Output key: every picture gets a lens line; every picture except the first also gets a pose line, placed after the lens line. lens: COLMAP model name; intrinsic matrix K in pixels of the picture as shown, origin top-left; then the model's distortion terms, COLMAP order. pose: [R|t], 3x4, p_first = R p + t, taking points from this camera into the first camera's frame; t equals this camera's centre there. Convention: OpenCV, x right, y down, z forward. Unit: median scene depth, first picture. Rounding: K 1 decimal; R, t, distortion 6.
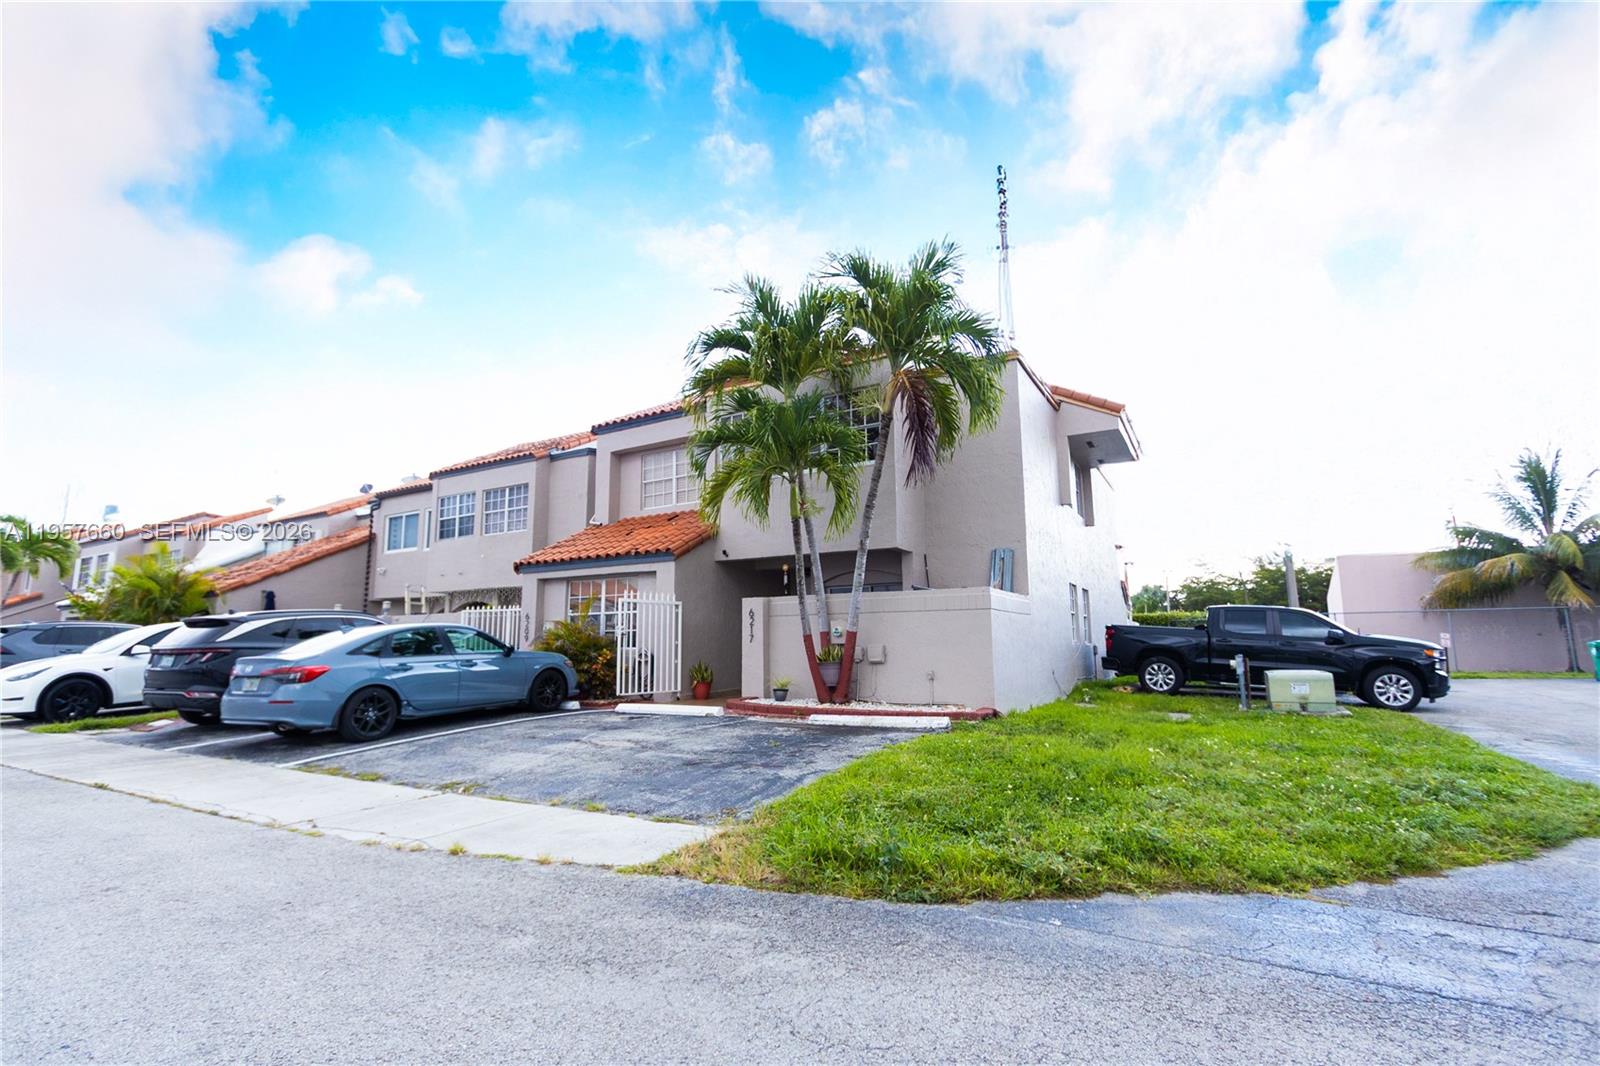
lens RADIAL K [[727.6, 0, 797.8], [0, 727.6, 528.7], [0, 0, 1]] dist [0.005573, 0.000241]
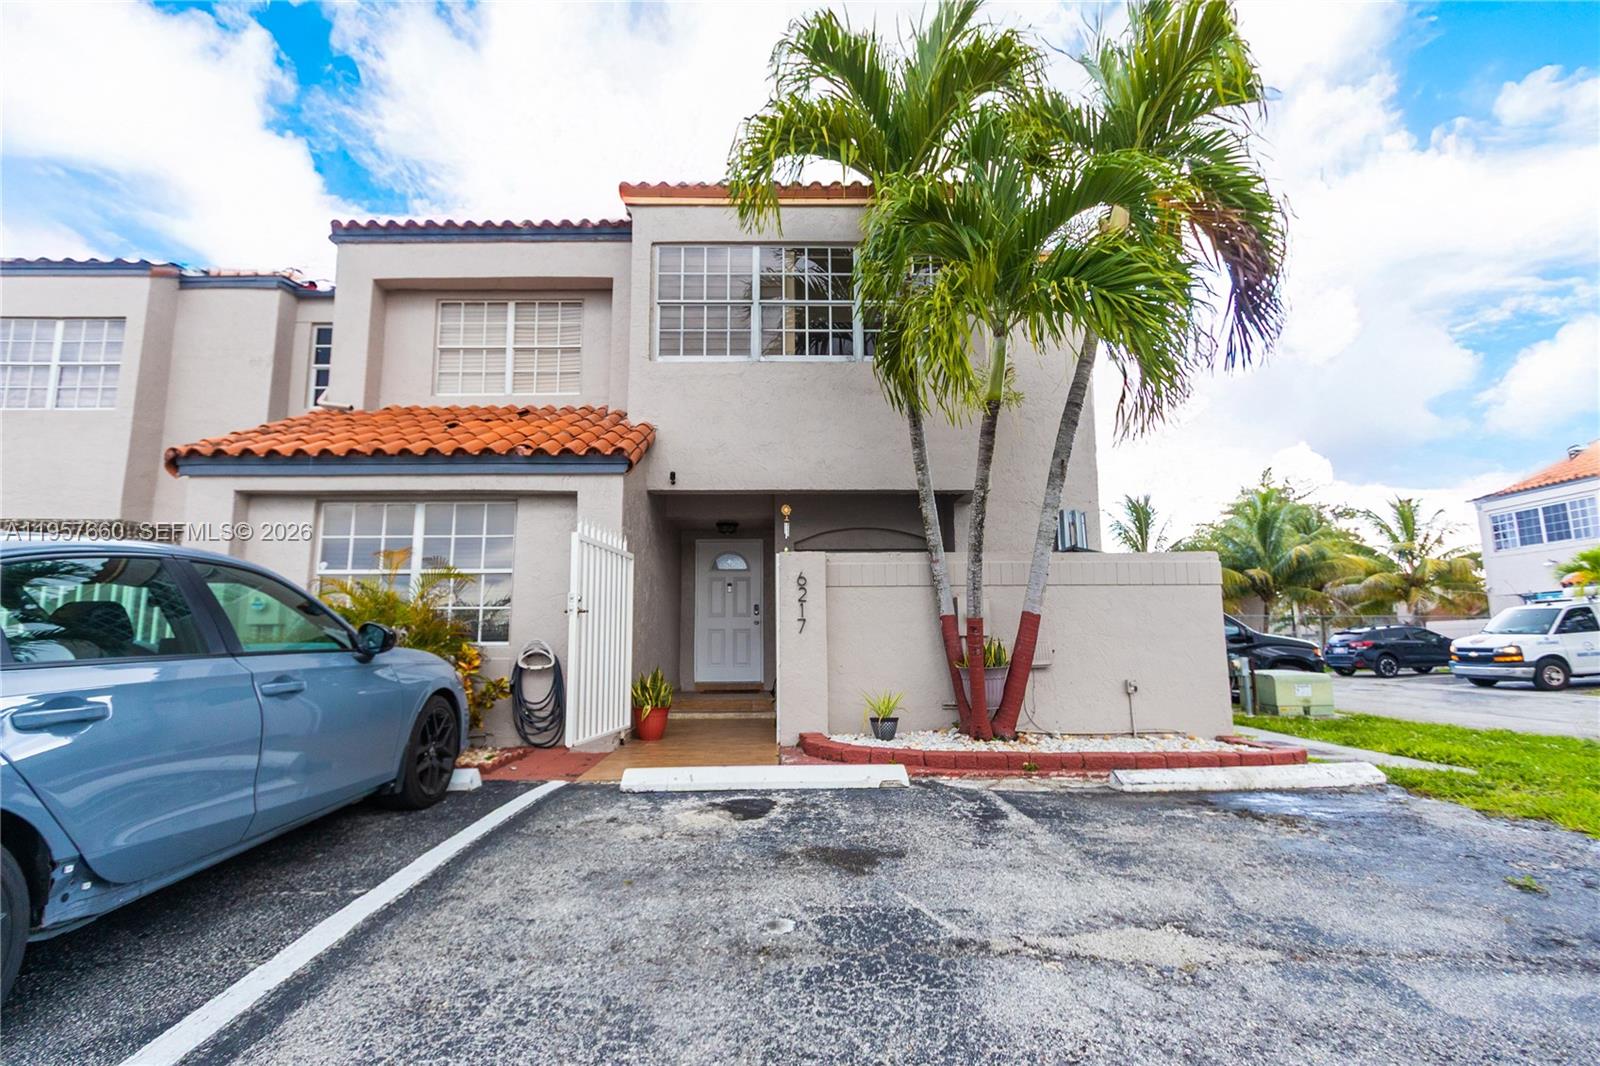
lens RADIAL K [[727.6, 0, 758.0], [0, 727.6, 529.6], [0, 0, 1]] dist [0.005573, 0.000241]
pose [[0.862983, 0.083319, 0.498316, -0.361676], [-0.082648, 0.996303, -0.023452, 0.092243], [-0.498428, -0.020946, 0.866678, 0.531835]]
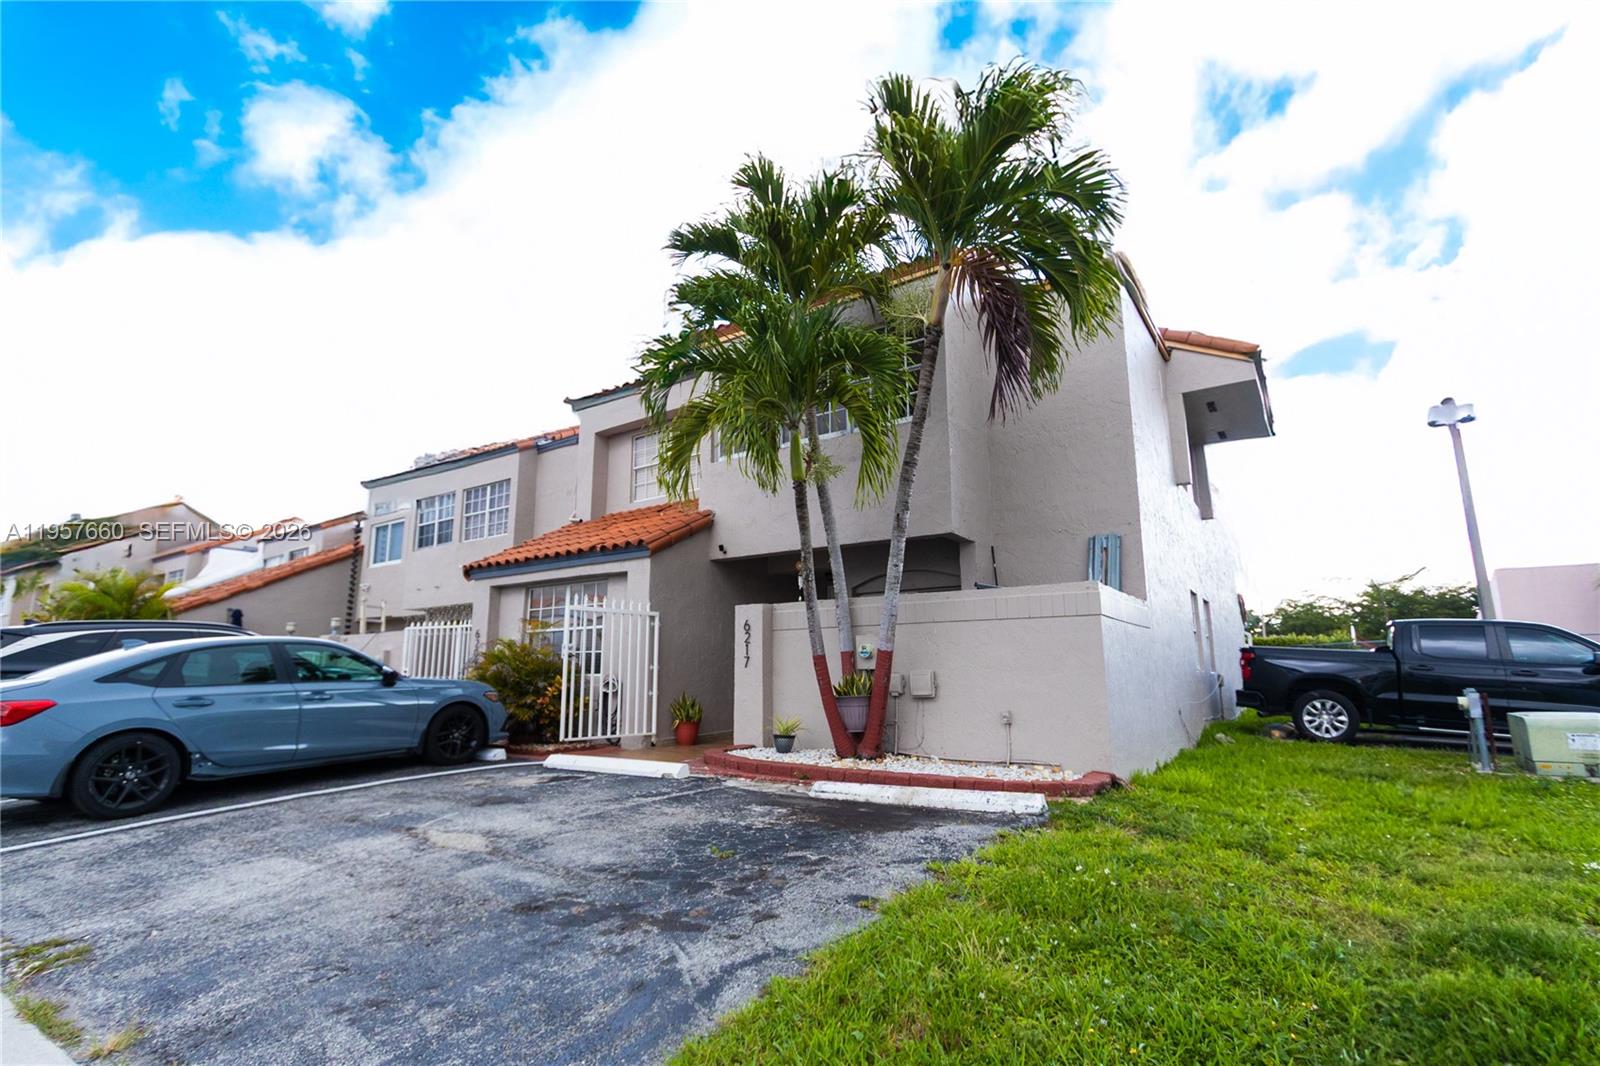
lens RADIAL K [[727.6, 0, 803.6], [0, 727.6, 541.8], [0, 0, 1]] dist [0.005573, 0.000241]
pose [[0.997473, -0.008853, -0.070489, 0.041960], [0.007356, 0.999742, -0.021480, 0.048362], [0.070661, 0.020907, 0.997281, 0.286527]]
